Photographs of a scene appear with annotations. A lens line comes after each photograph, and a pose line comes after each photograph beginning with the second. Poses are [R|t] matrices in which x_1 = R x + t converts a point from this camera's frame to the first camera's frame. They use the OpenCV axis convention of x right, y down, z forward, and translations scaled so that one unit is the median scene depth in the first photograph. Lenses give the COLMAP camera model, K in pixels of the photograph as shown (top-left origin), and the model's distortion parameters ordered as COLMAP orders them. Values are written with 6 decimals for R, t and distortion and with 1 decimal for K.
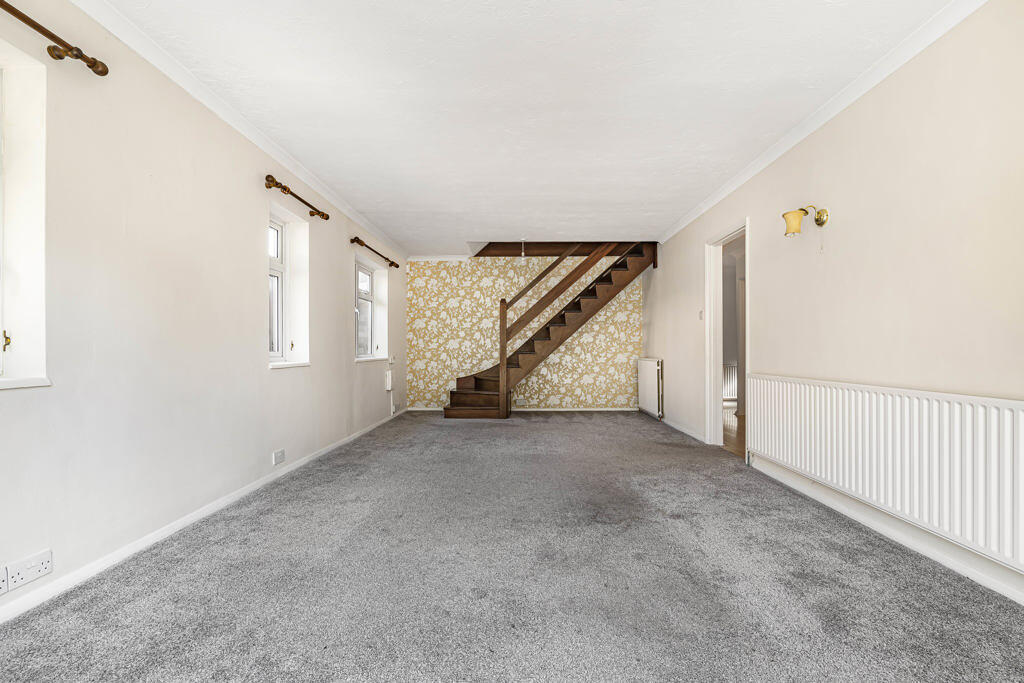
lens RADIAL K [[471.2, 0, 513.5], [0, 471.2, 346.1], [0, 0, 1]] dist [-0.001017, 0.000022]
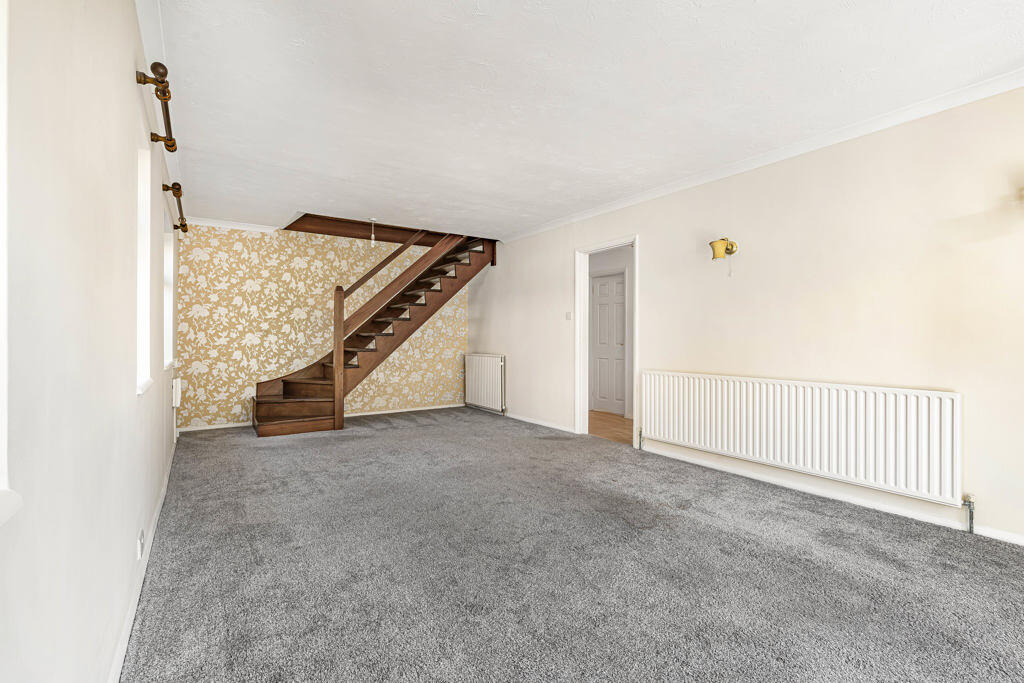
lens RADIAL K [[471.2, 0, 513.3], [0, 471.2, 333.9], [0, 0, 1]] dist [-0.001017, 0.000022]
pose [[0.811712, 0.007862, 0.584006, -0.260244], [-0.007530, 0.999967, -0.002995, -0.015467], [-0.584010, -0.001967, 0.811744, 0.140808]]
